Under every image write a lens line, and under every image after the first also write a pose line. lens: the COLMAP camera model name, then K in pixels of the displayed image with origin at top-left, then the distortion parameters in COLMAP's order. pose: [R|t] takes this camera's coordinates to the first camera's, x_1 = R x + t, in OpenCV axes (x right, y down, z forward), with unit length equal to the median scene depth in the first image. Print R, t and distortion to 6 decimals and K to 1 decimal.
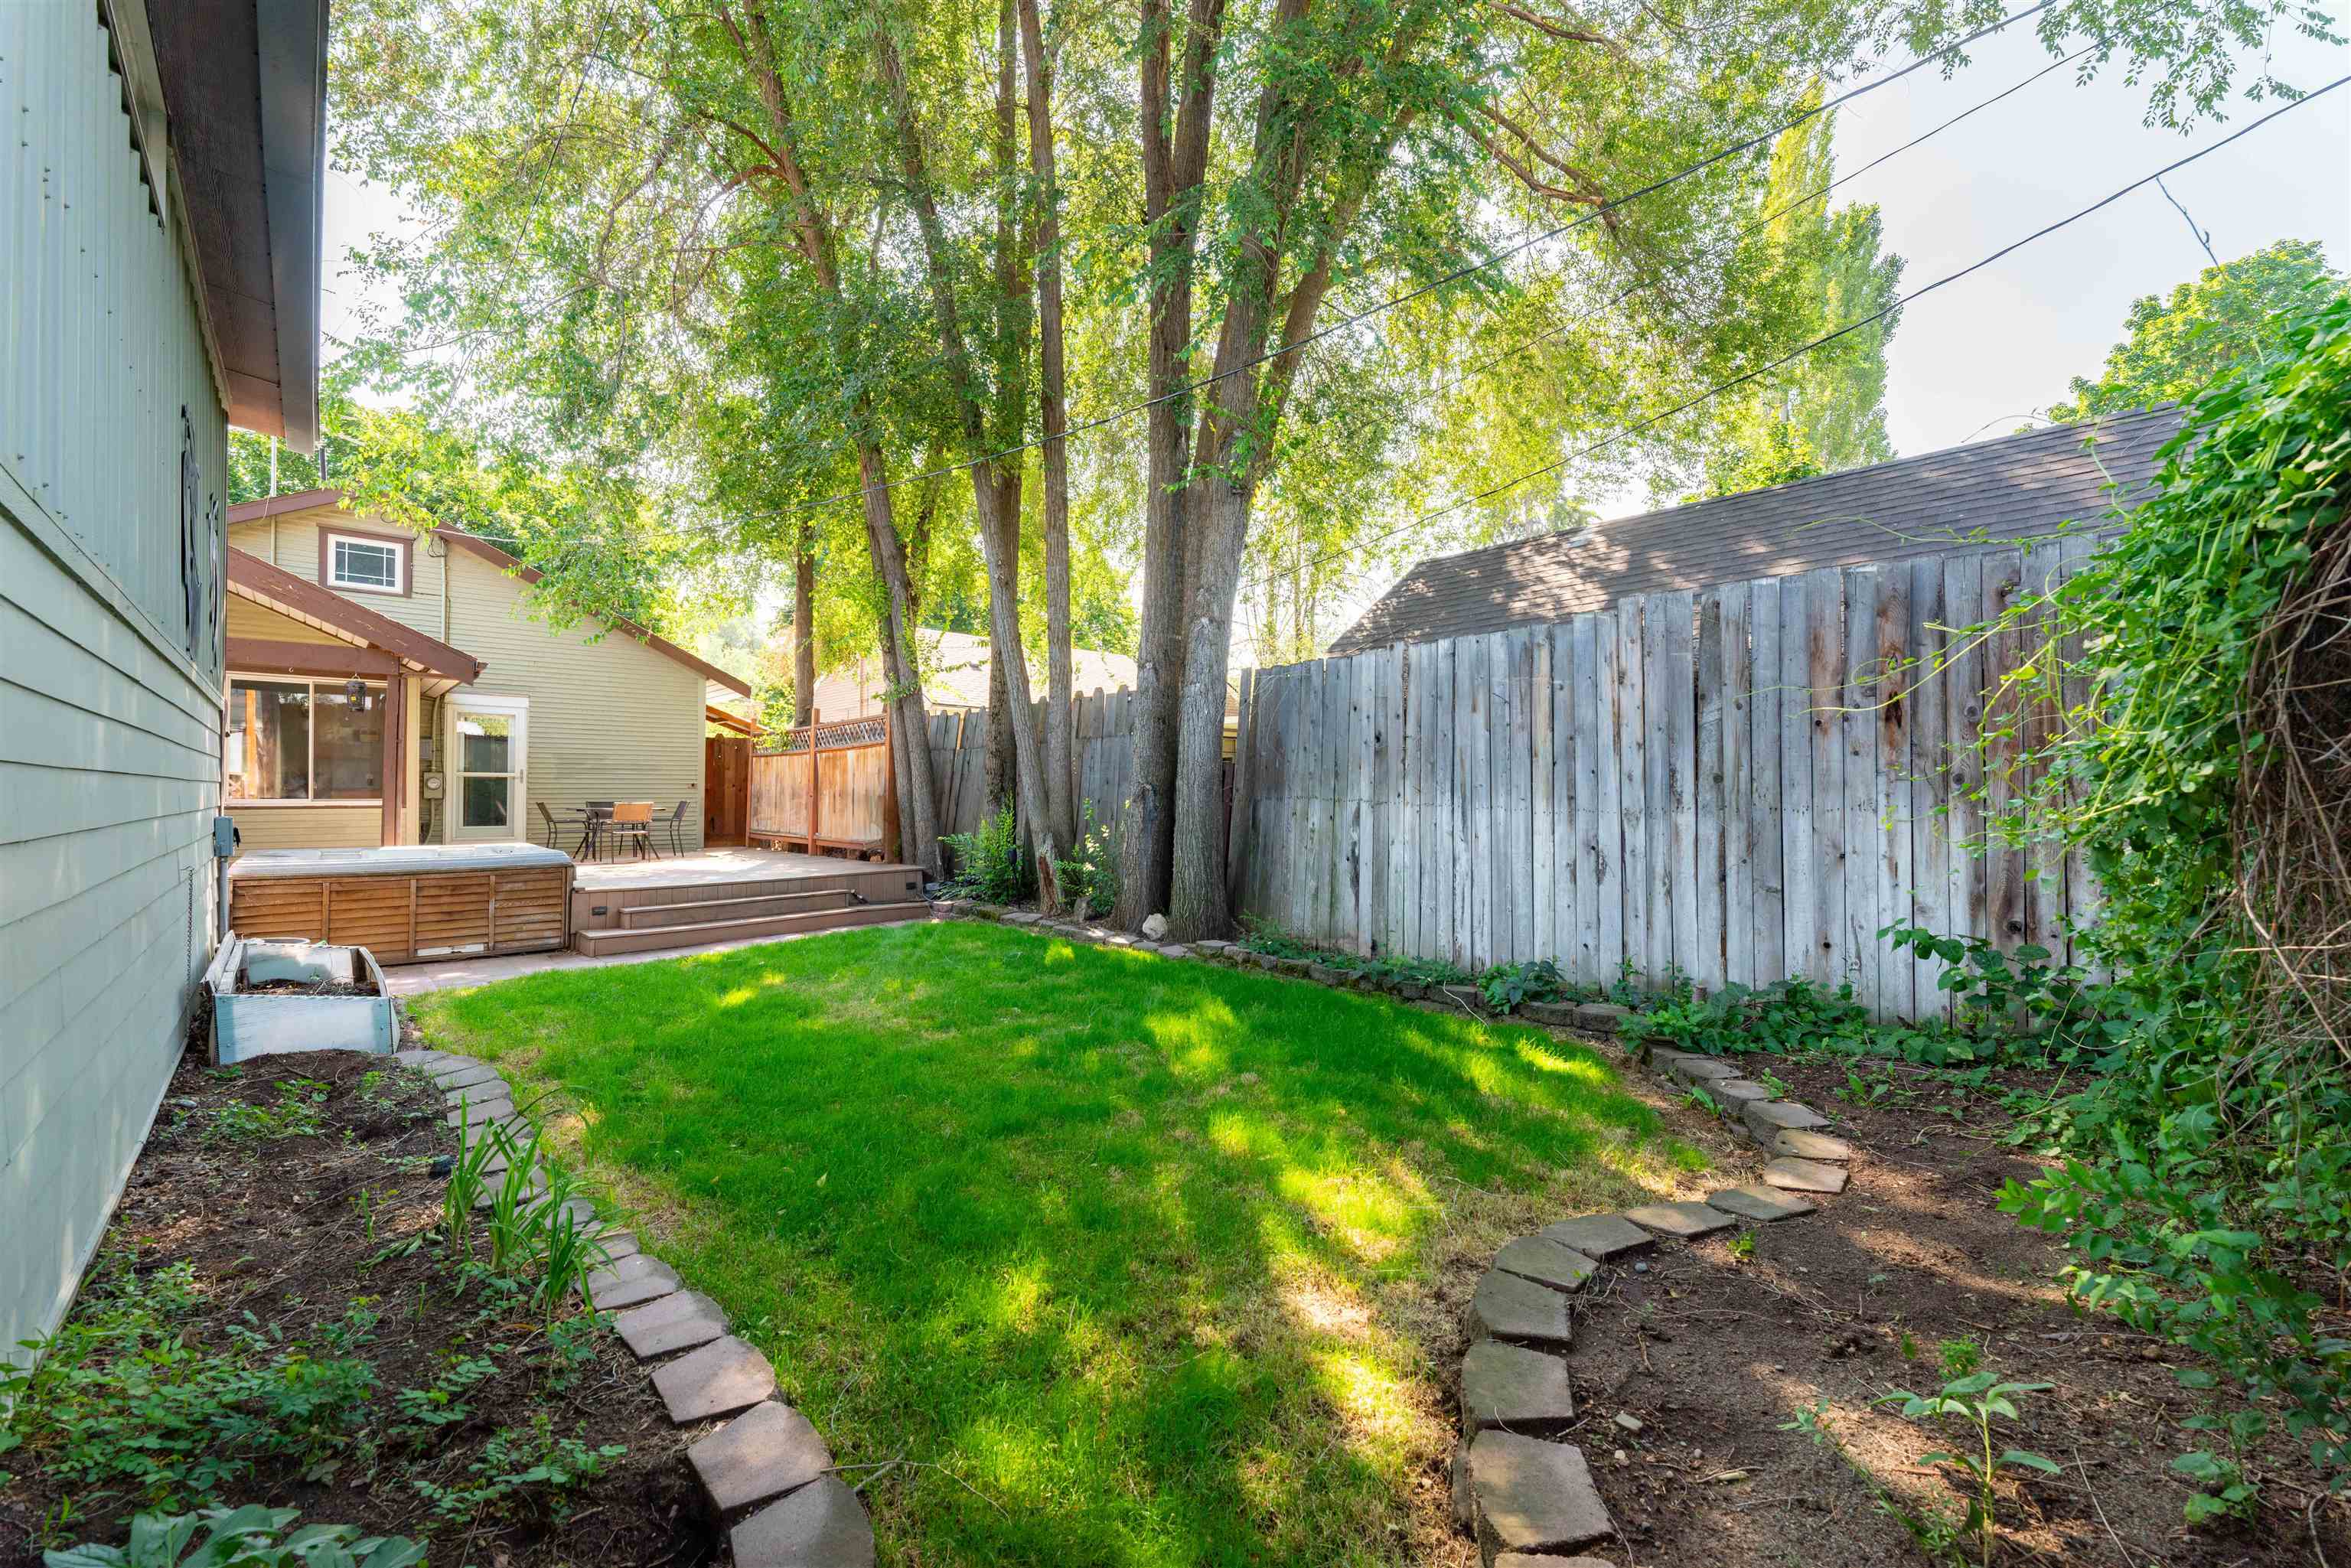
lens RADIAL K [[941.0, 0, 1175.5], [0, 941.0, 784.0], [0, 0, 1]] dist [0.000244, -0.000031]
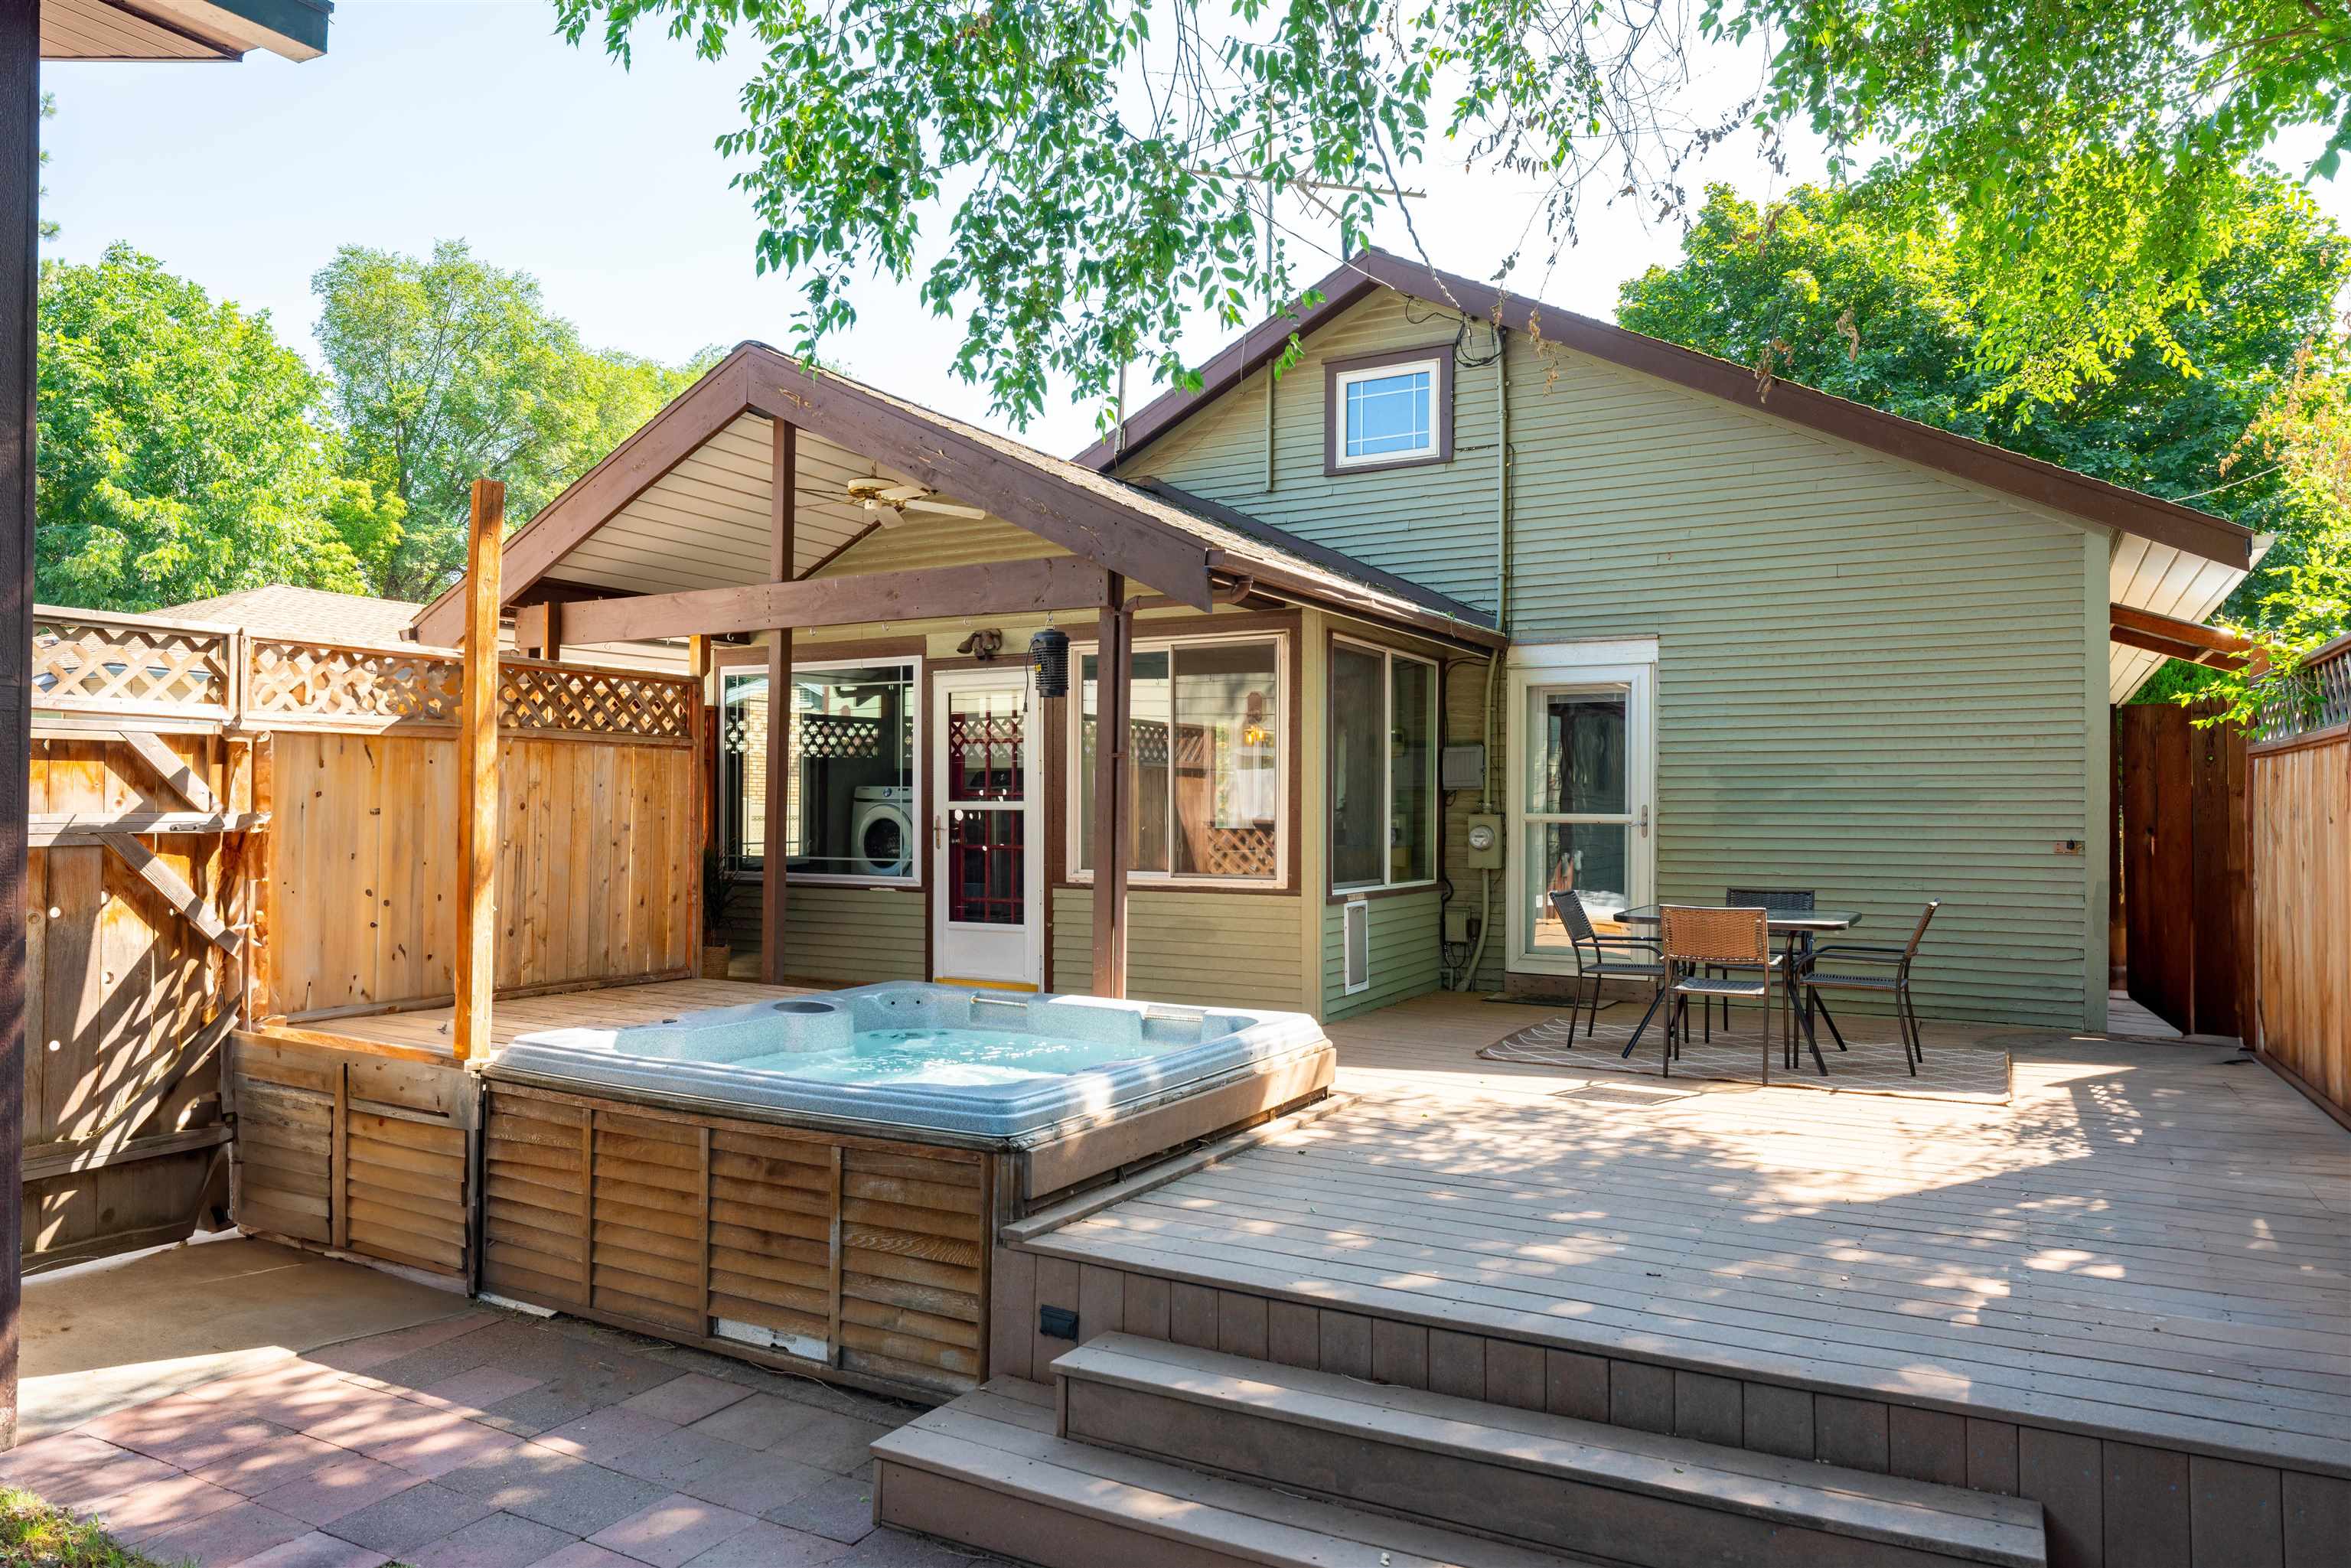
lens RADIAL K [[1489.3, 0, 1175.5], [0, 1489.3, 784.0], [0, 0, 1]] dist [-0.009135, 0.003345]
pose [[0.308480, -0.017649, -0.951067, -0.209772], [0.003340, 0.999842, -0.017471, -0.027602], [0.951225, 0.002213, 0.308490, 1.125153]]
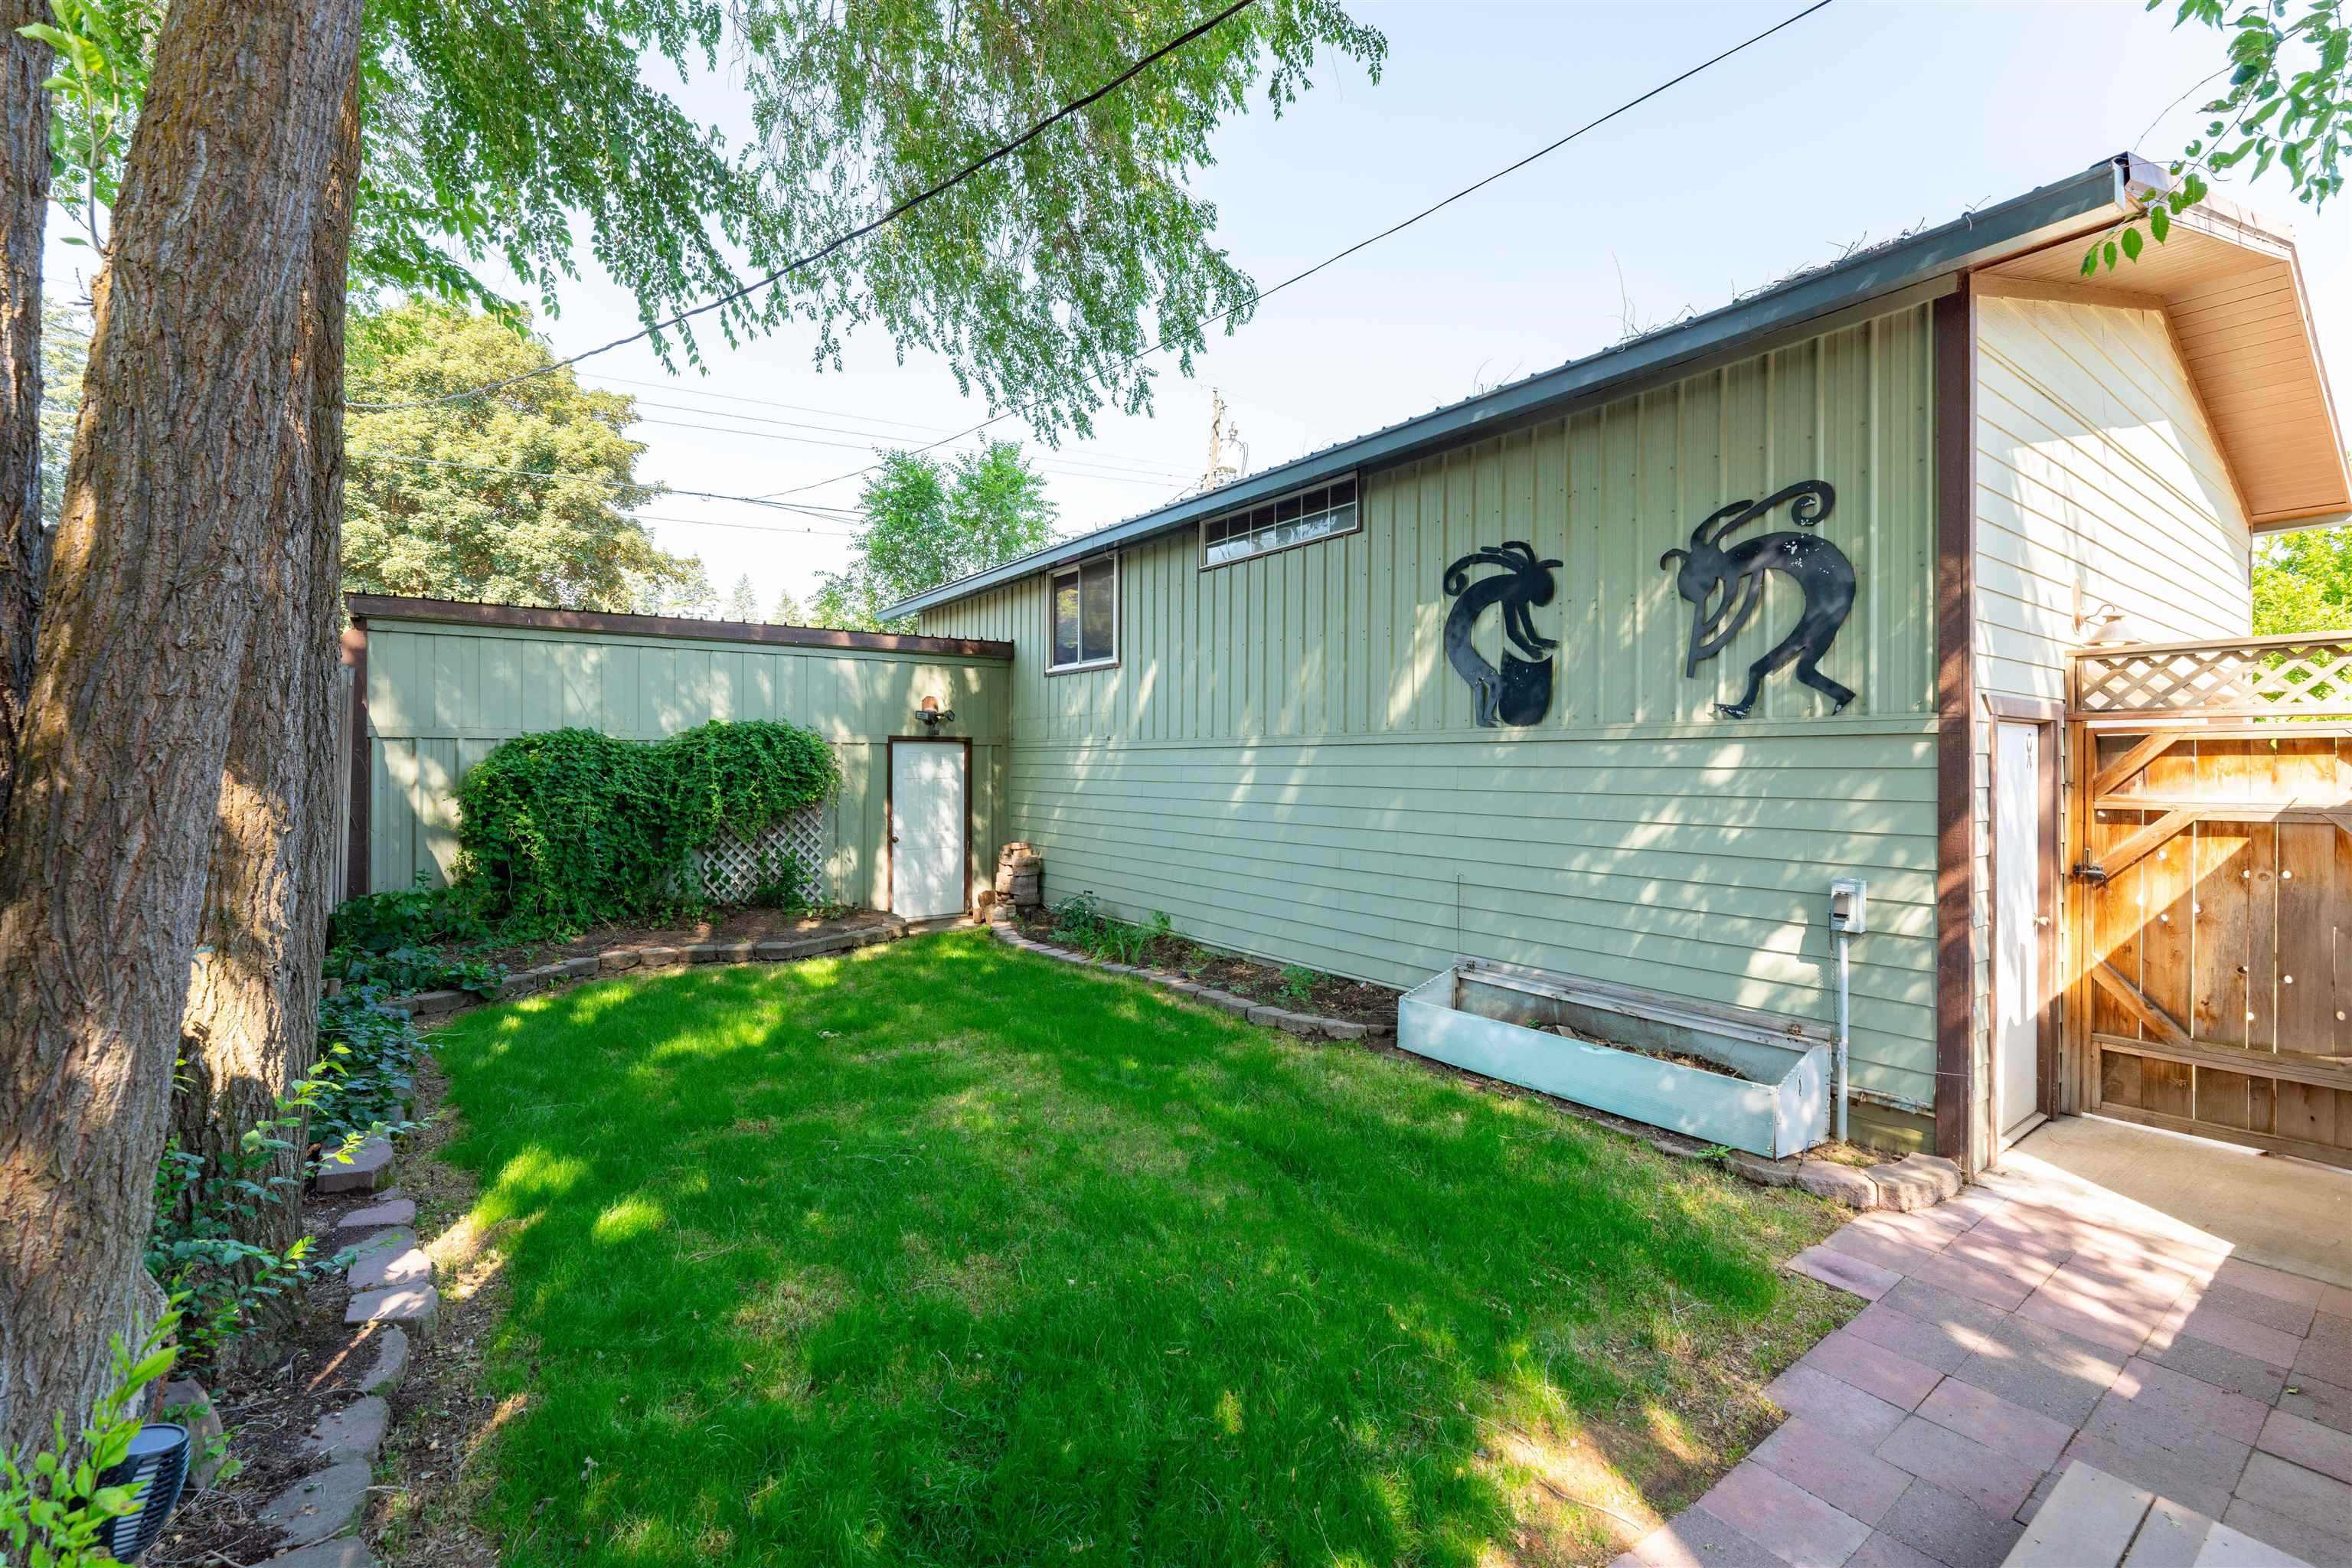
lens RADIAL K [[991.9, 0, 1163.9], [0, 991.9, 762.1], [0, 0, 1]] dist [0.002773, -0.000015]
pose [[-0.992317, -0.005729, 0.123587, -0.469047], [-0.007186, 0.999910, -0.011350, -0.038052], [-0.123511, -0.012151, -0.992269, 1.558877]]
